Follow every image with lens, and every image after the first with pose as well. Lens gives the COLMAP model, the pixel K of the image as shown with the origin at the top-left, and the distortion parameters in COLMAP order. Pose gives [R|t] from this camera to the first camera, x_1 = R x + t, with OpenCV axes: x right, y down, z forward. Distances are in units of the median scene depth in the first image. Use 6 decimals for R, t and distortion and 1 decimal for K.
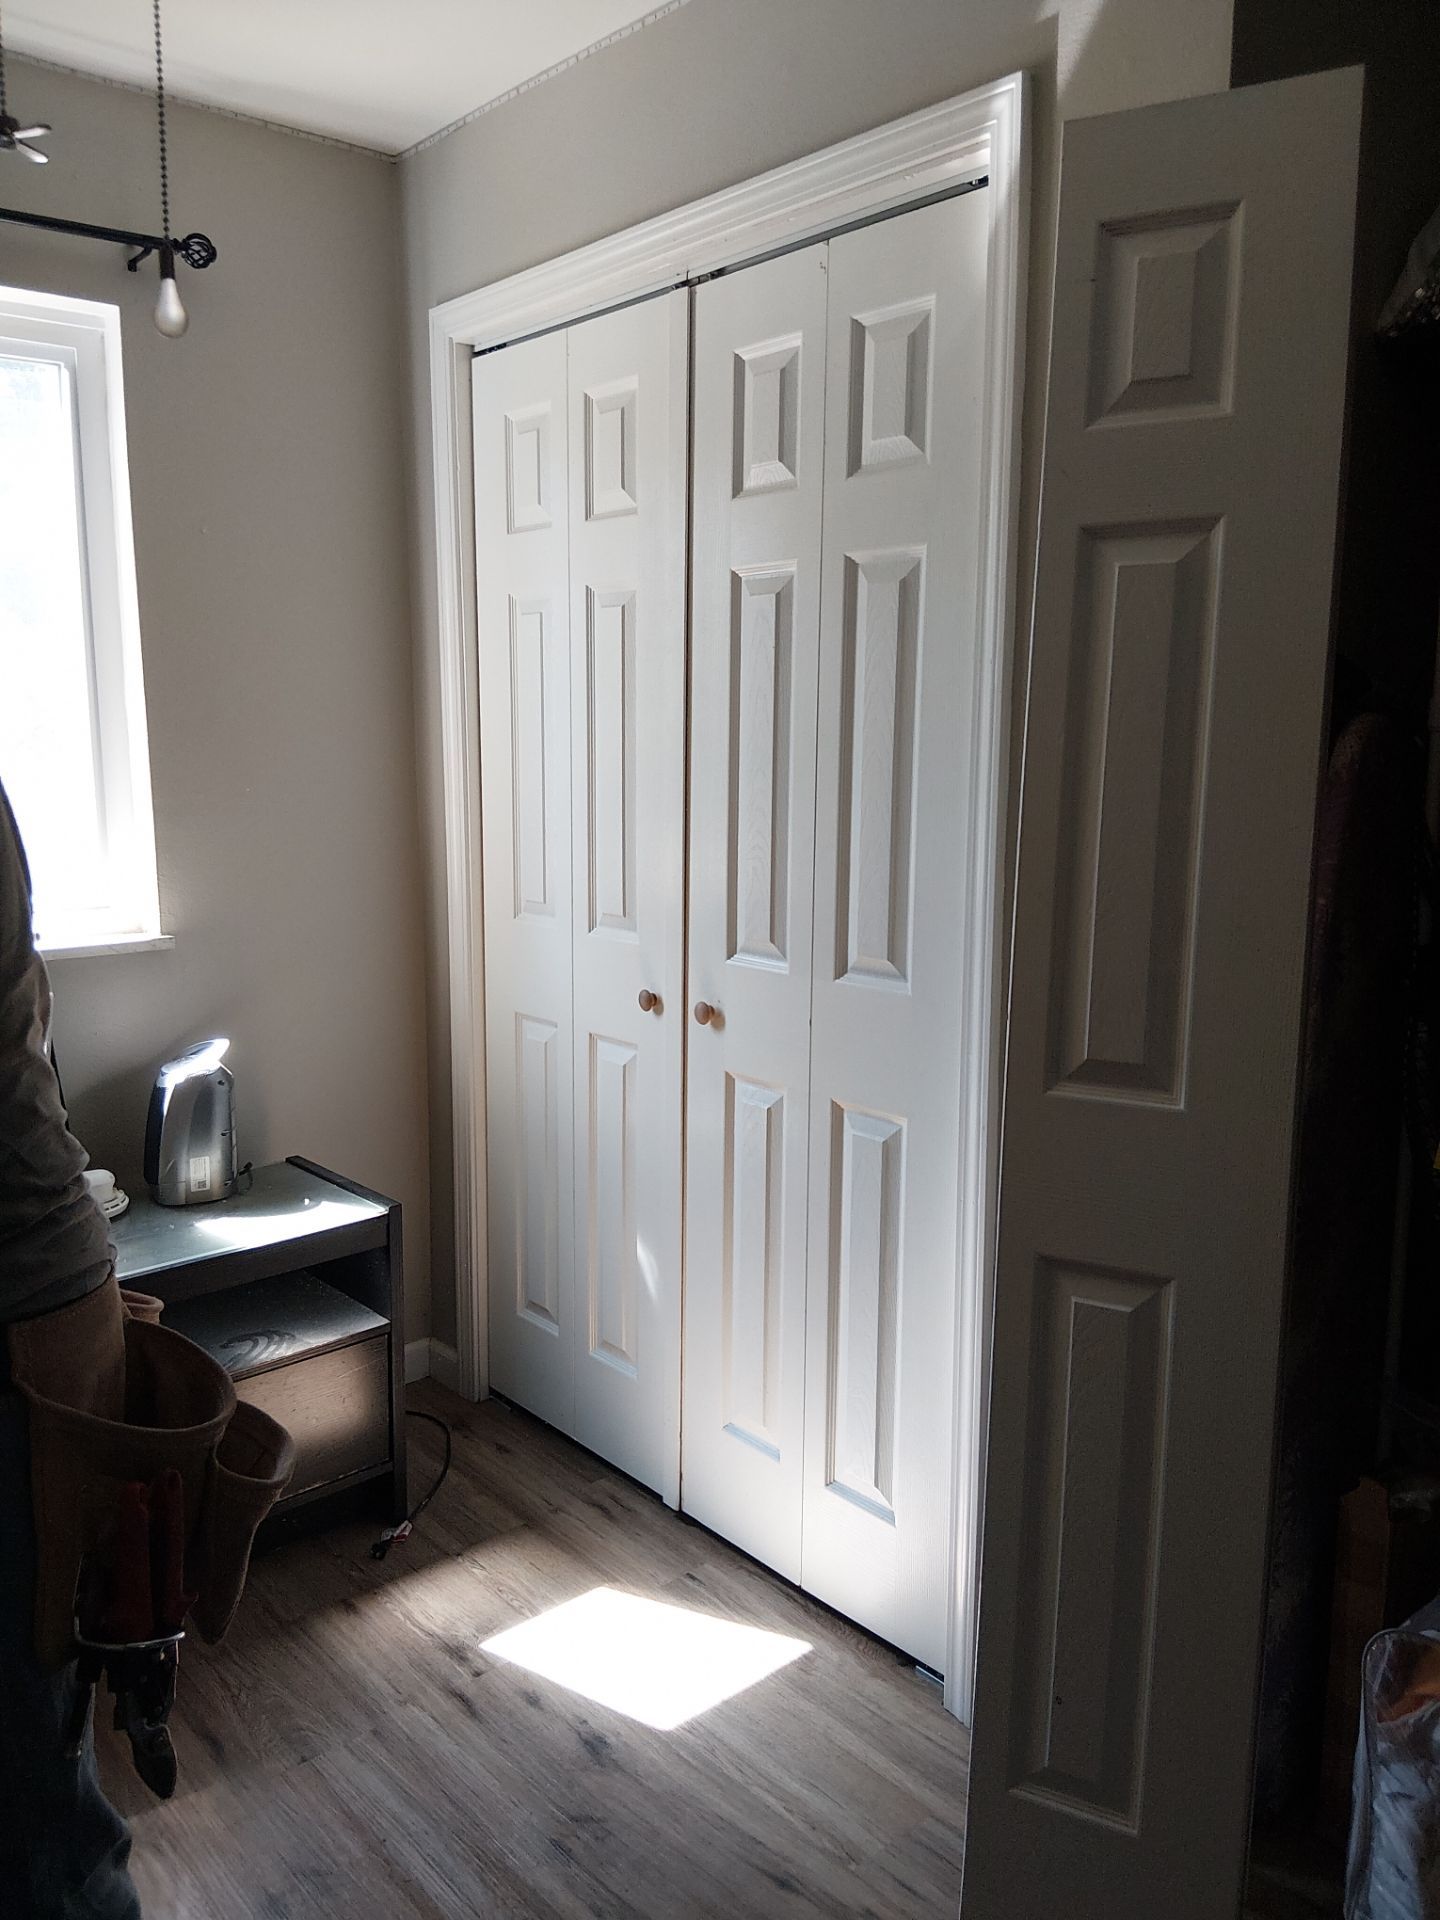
lens RADIAL K [[1375.6, 0, 713.1], [0, 1375.6, 986.6], [0, 0, 1]] dist [0.036629, -0.085692]
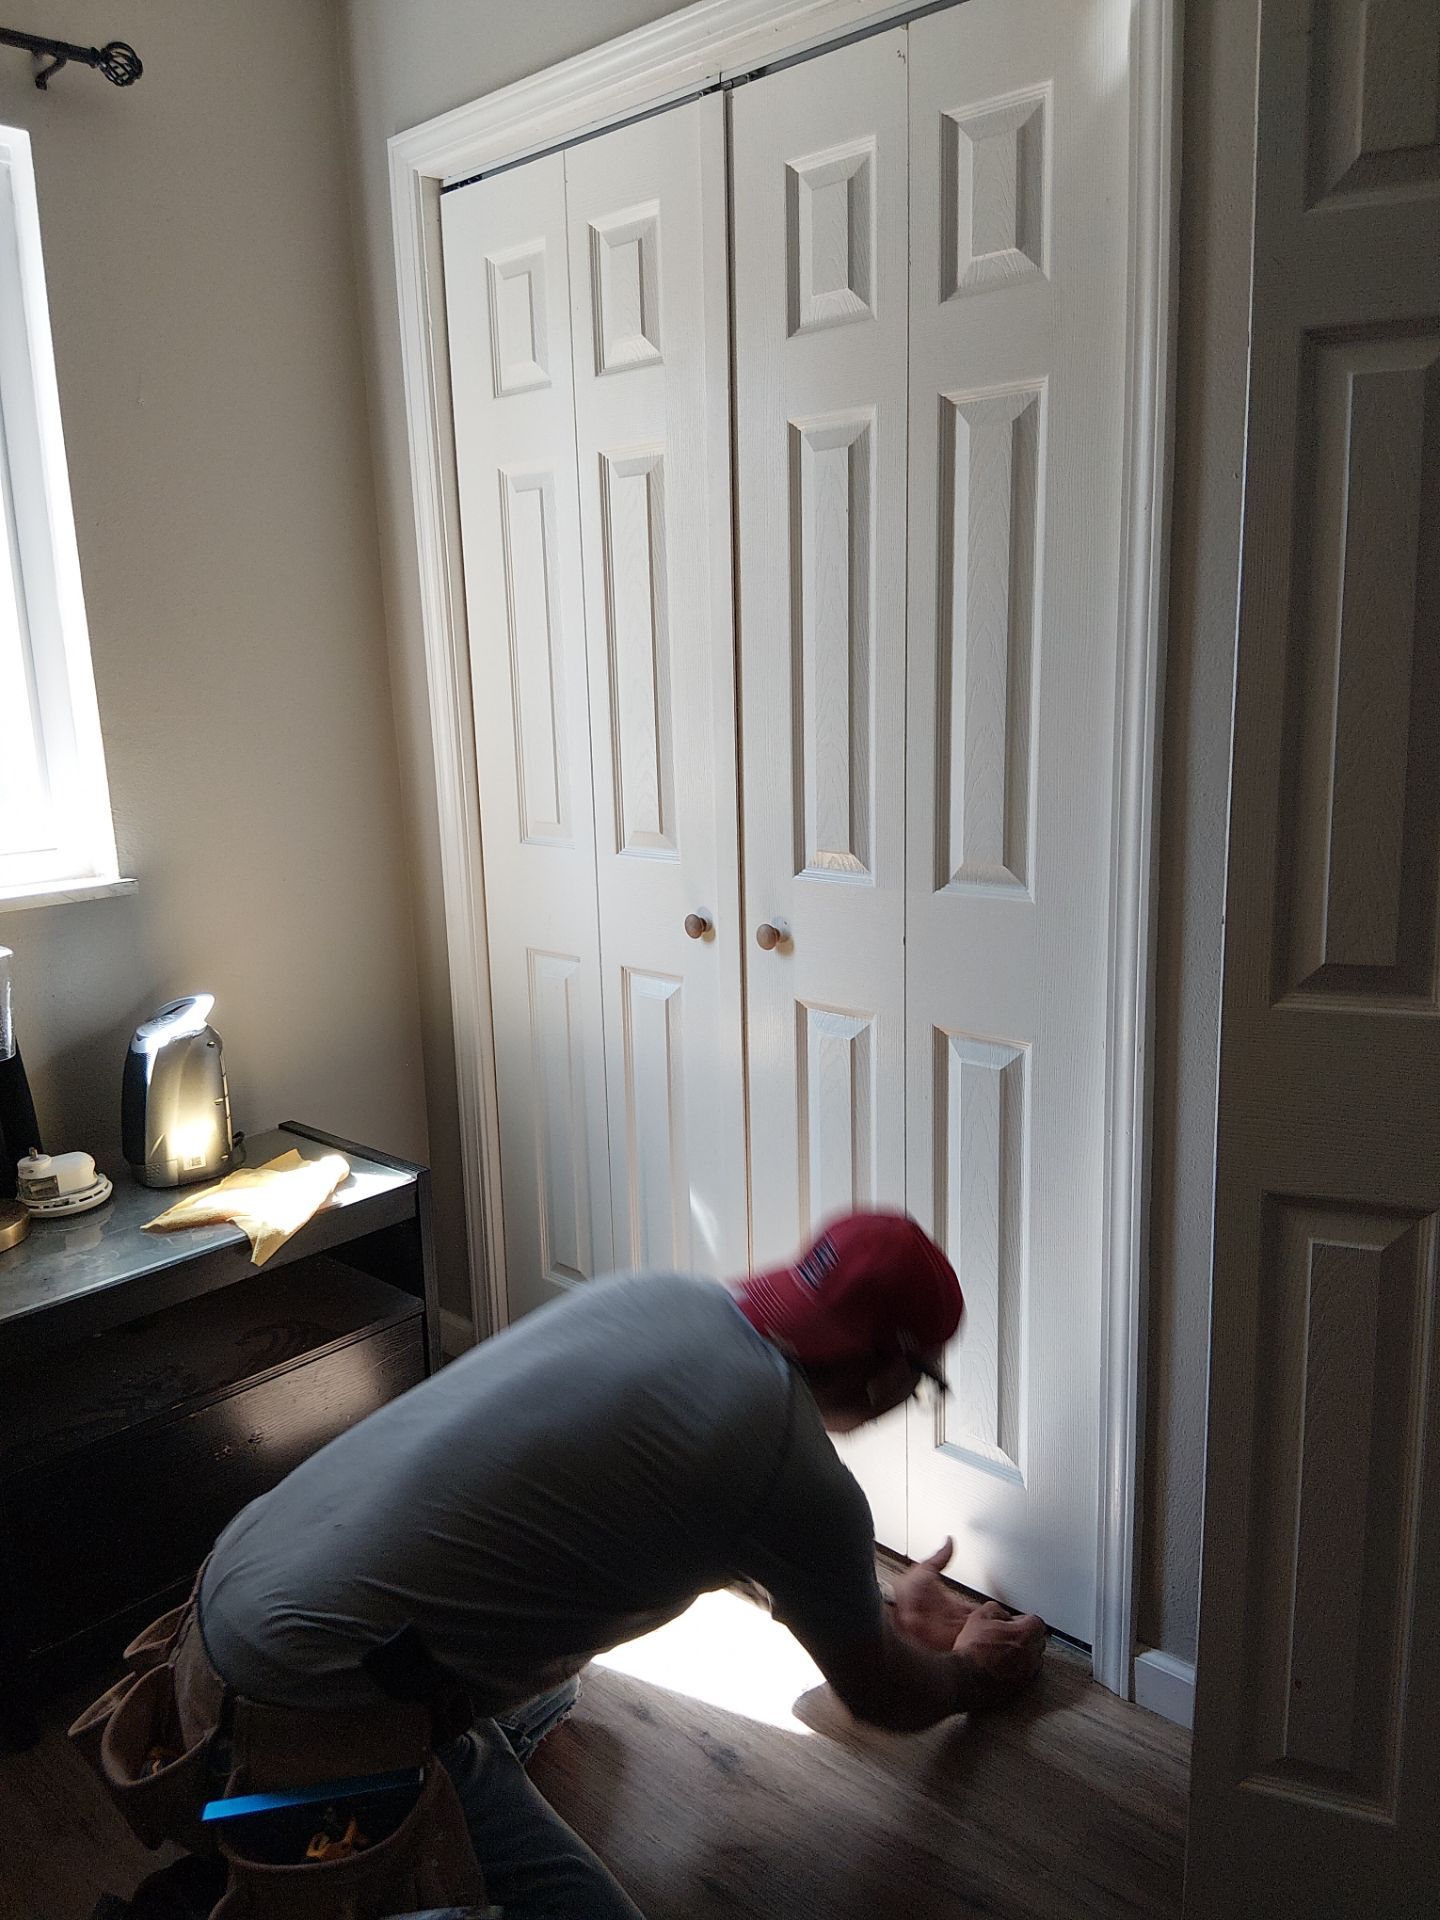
lens RADIAL K [[1375.6, 0, 713.1], [0, 1375.6, 986.6], [0, 0, 1]] dist [0.036629, -0.085692]
pose [[0.995195, -0.053204, 0.082203, -0.122227], [0.048684, 0.997240, 0.056048, 0.000070], [-0.084958, -0.051776, 0.995038, 0.121277]]
